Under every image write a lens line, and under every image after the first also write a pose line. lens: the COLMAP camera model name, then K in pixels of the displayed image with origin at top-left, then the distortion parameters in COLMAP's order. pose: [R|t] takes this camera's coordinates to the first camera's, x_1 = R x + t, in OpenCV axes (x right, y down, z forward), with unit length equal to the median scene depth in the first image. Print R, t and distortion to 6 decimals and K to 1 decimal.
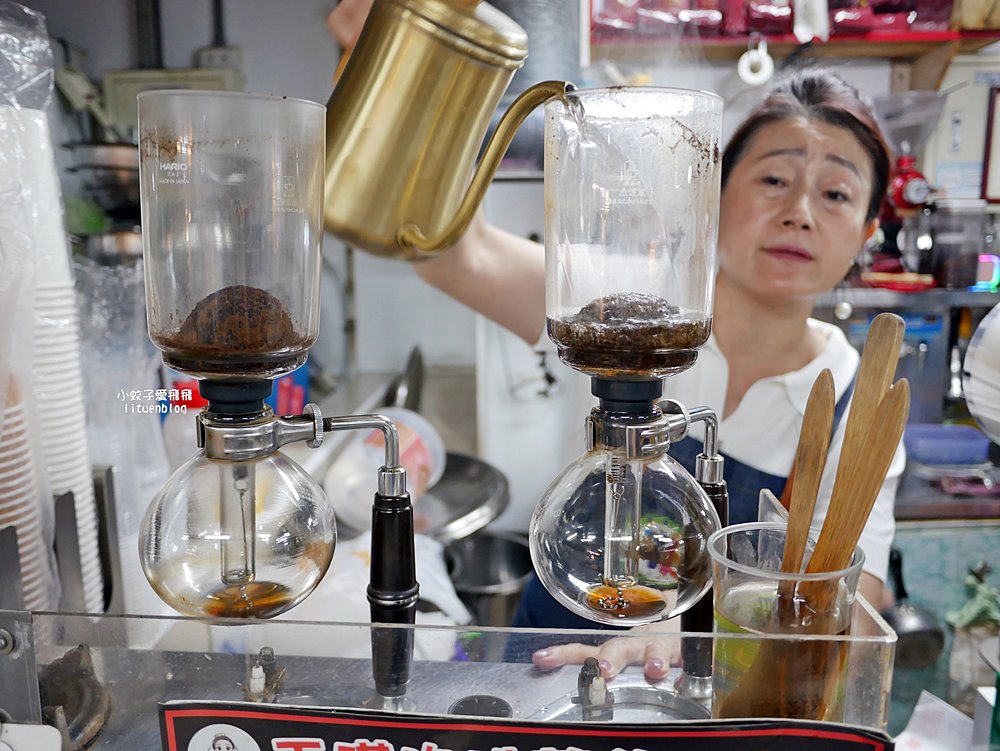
lens RADIAL K [[867.0, 0, 500.0], [0, 867.0, 375.5], [0, 0, 1]] dist [-0.067453, -0.002997]
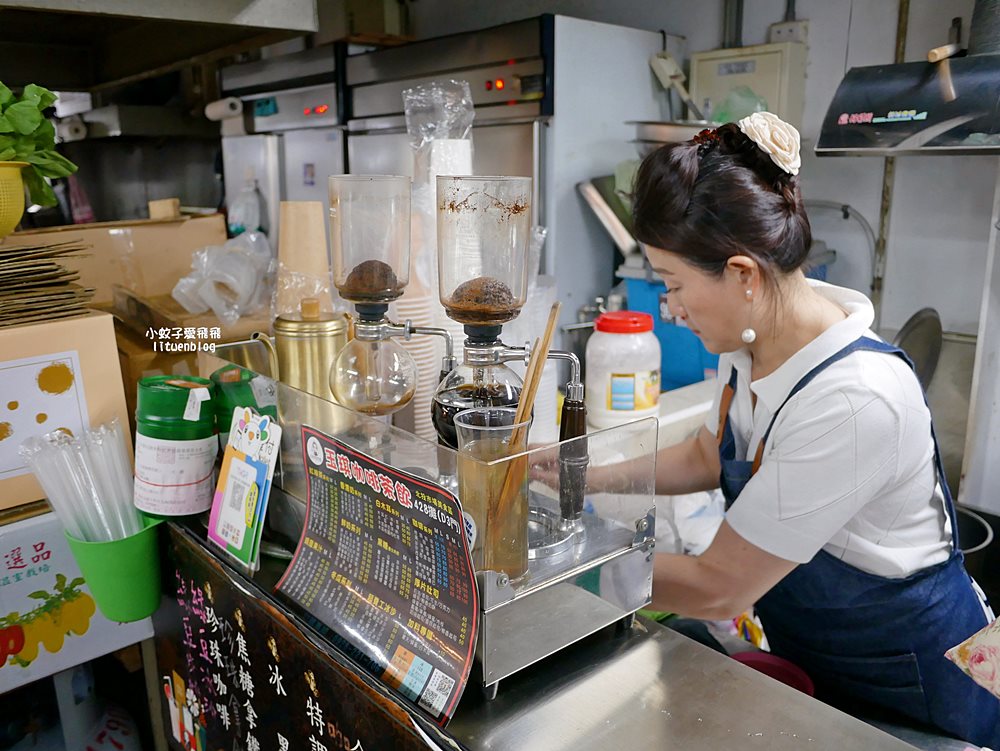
lens RADIAL K [[842.2, 0, 500.0], [0, 842.2, 375.5], [0, 0, 1]] dist [-0.016133, 0.001611]
pose [[0.713976, 0.160418, -0.681545, 0.227006], [-0.111294, 0.987026, 0.115730, -0.015951], [0.691268, -0.006777, 0.722567, -0.053769]]
